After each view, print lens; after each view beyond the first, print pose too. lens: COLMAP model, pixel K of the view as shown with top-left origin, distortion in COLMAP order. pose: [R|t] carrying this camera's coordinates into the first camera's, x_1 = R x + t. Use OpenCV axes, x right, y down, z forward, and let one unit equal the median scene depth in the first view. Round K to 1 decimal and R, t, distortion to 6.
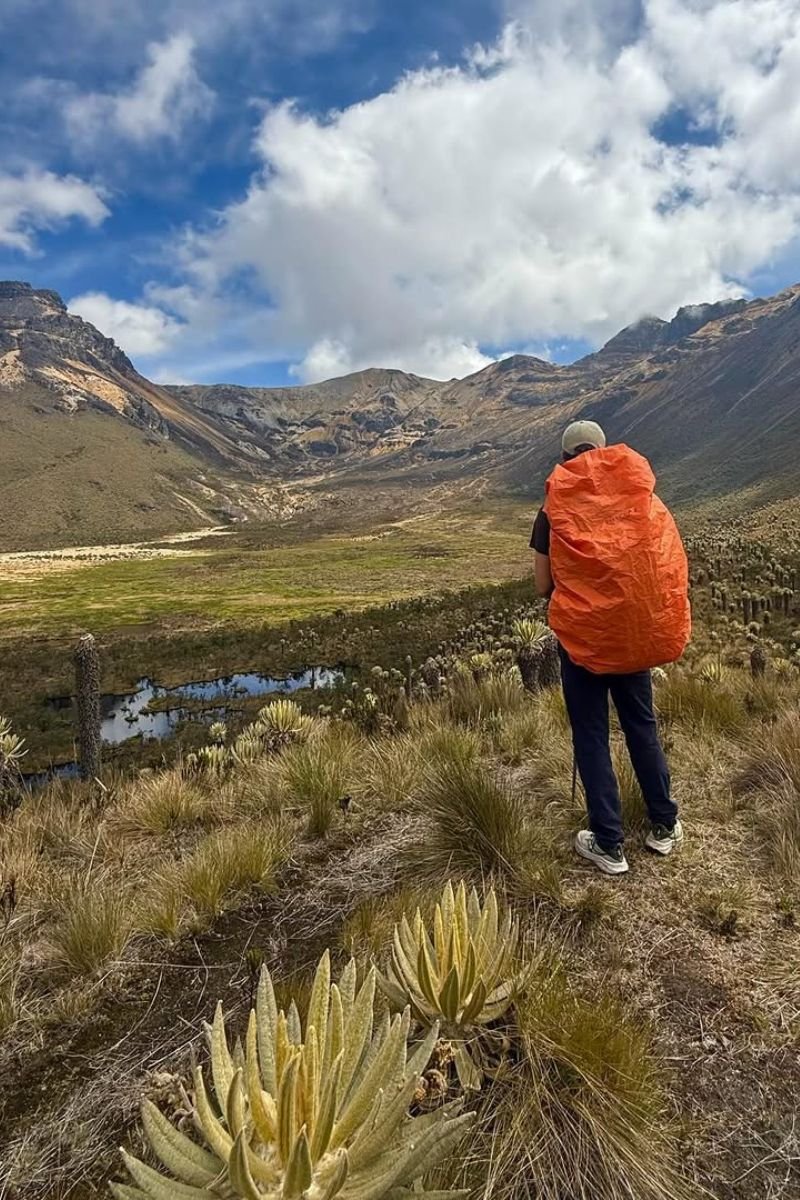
lens RADIAL K [[4668.9, 0, 400.0], [0, 4668.9, 600.0], [0, 0, 1]] dist [0.847422, -0.917405]
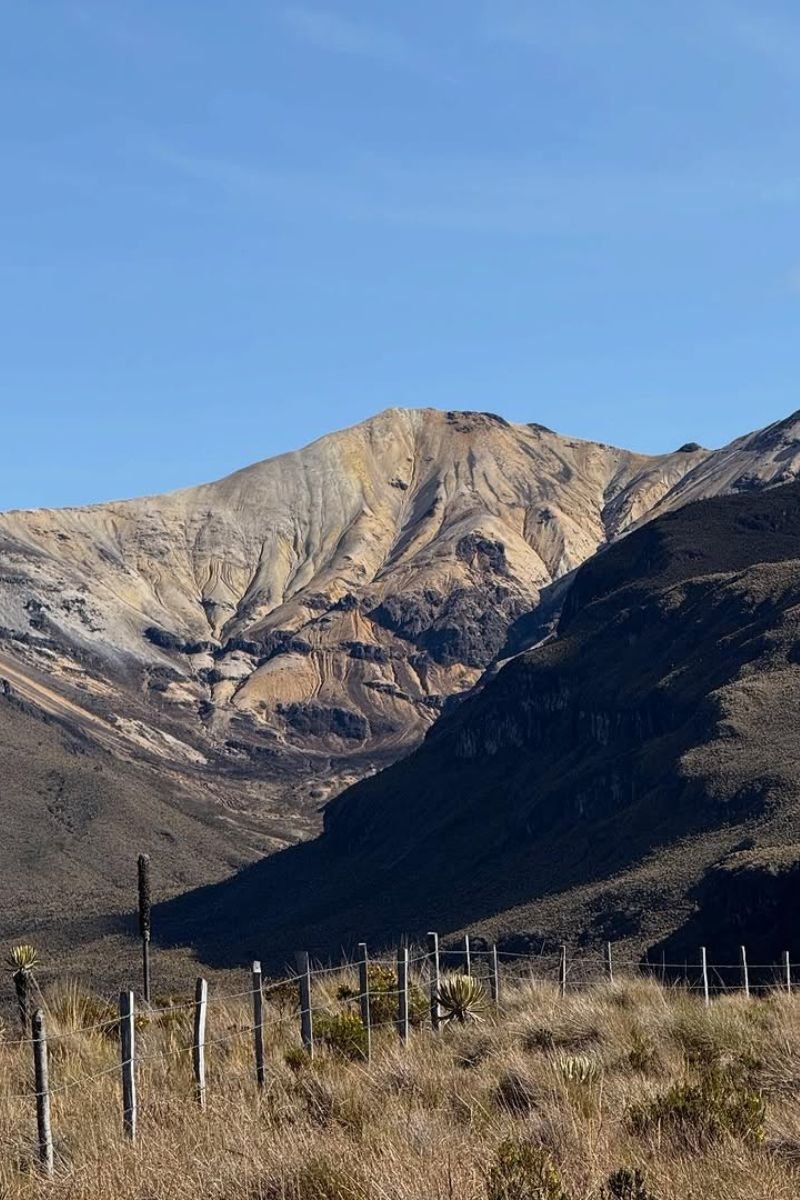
lens RADIAL K [[4028.5, 0, 400.0], [0, 4028.5, 600.0], [0, 0, 1]] dist [-0.123119, -0.579511]
pose [[0.997052, -0.036587, -0.067447, 0.009535], [0.031100, 0.996254, -0.080684, -0.017784], [0.070146, 0.078348, 0.994455, 0.717032]]
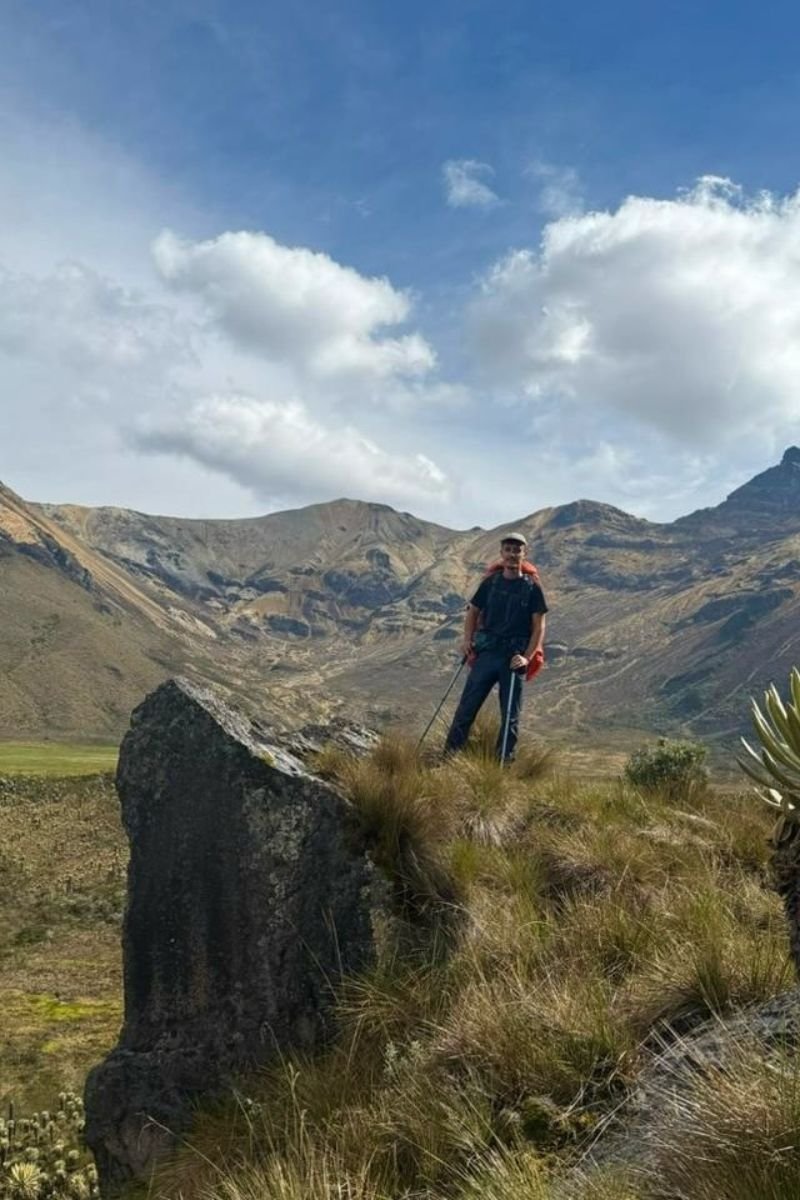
lens RADIAL K [[4668.9, 0, 400.0], [0, 4668.9, 600.0], [0, 0, 1]] dist [0.847422, -0.917405]
pose [[0.995388, 0.083387, -0.047436, 0.029896], [-0.085531, 0.995313, -0.045126, -0.008448], [0.043451, 0.048975, 0.997854, 0.361286]]
